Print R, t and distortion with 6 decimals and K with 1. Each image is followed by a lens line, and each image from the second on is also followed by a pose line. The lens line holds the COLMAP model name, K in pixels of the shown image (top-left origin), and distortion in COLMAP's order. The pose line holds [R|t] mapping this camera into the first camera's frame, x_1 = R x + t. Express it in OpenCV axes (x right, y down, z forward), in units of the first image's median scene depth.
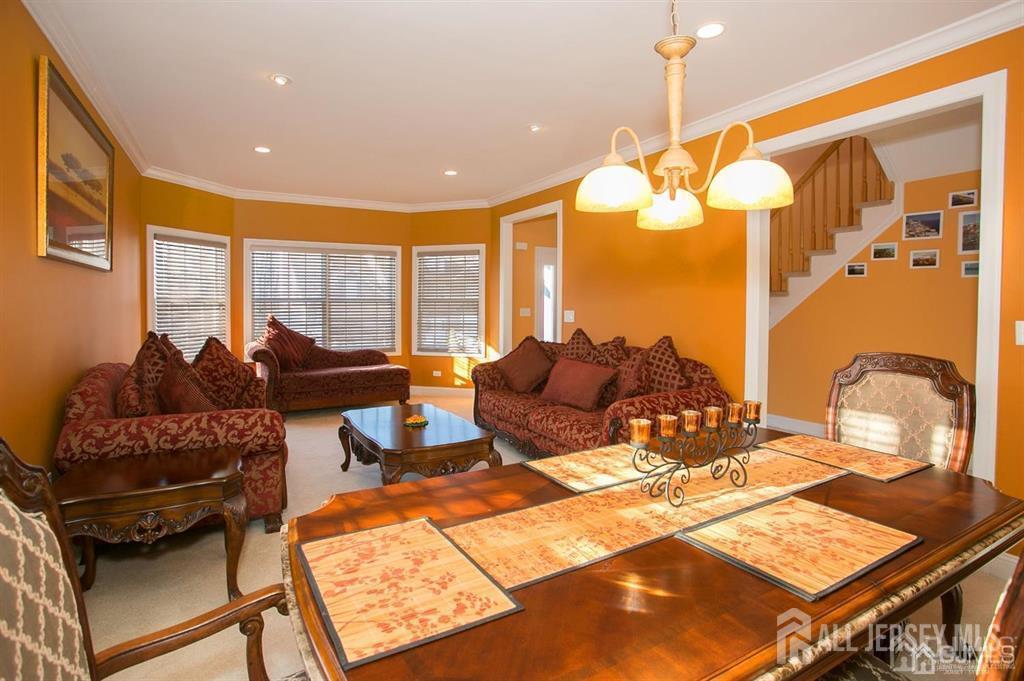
lens RADIAL K [[602.1, 0, 547.1], [0, 602.1, 322.0], [0, 0, 1]] dist [-0.049288, 0.000844]
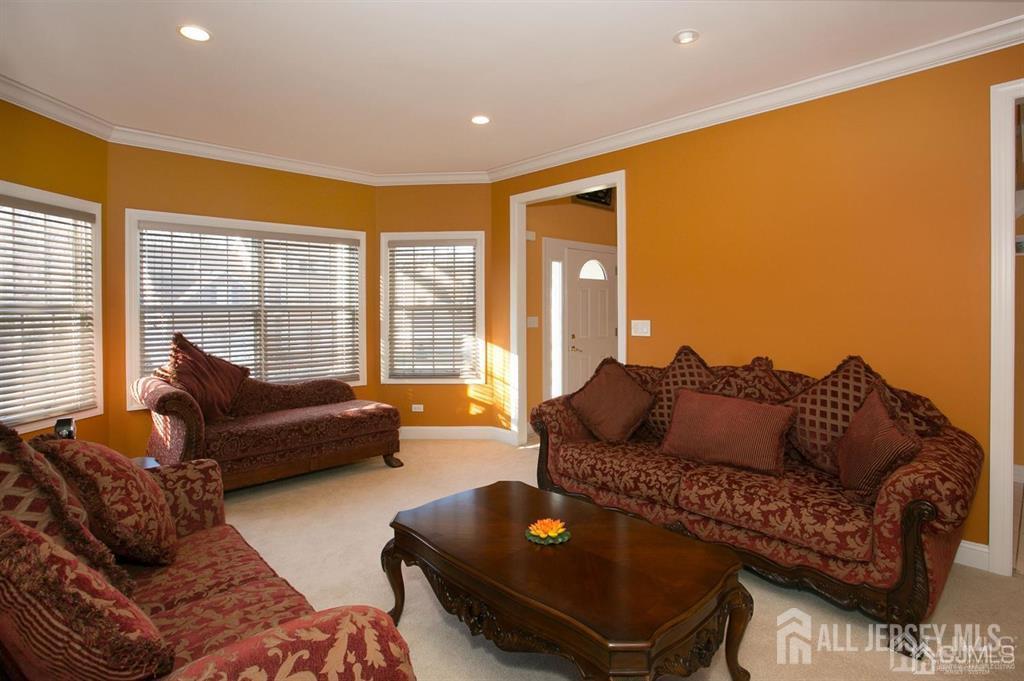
lens RADIAL K [[574.6, 0, 514.2], [0, 574.6, 310.9], [0, 0, 1]] dist [-0.002614, -0.000363]
pose [[0.973066, -0.008703, 0.230363, -0.256112], [0.014957, 0.999565, -0.025418, -0.013754], [-0.230042, 0.028179, 0.972773, 0.331208]]
